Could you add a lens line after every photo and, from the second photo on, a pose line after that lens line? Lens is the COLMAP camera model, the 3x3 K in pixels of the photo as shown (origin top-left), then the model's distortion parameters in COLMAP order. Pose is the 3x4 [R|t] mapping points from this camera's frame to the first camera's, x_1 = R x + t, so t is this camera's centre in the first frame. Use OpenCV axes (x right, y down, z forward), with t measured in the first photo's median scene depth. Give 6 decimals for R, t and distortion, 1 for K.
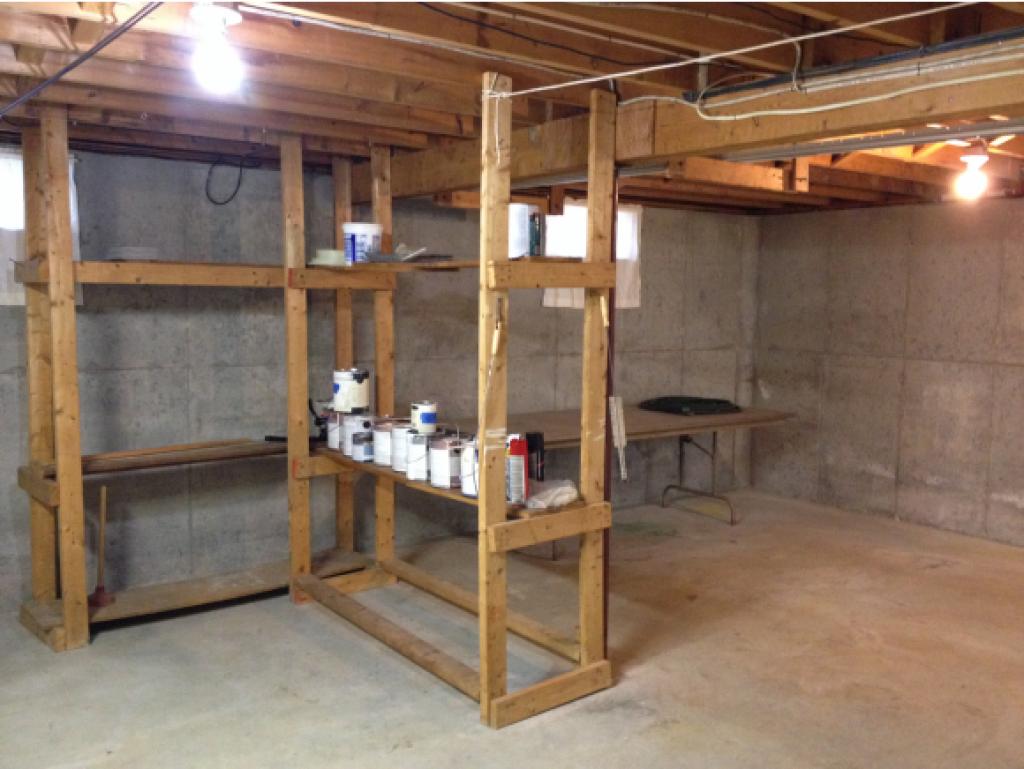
lens RADIAL K [[947.6, 0, 517.2], [0, 947.6, 384.4], [0, 0, 1]] dist [0.116103, -0.230876]
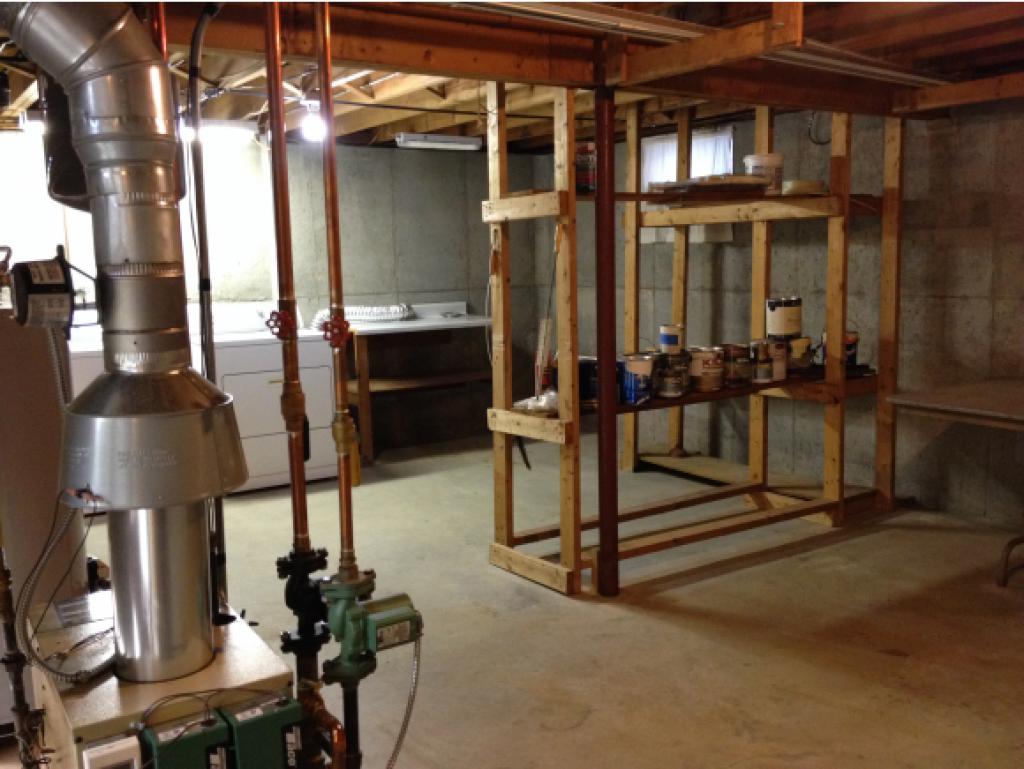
lens RADIAL K [[947.6, 0, 517.2], [0, 947.6, 384.4], [0, 0, 1]] dist [0.116103, -0.230876]
pose [[-0.055586, 0.128369, -0.990167, 0.850301], [-0.070328, 0.988734, 0.132131, -0.037887], [0.995974, 0.076981, -0.045932, 0.745852]]
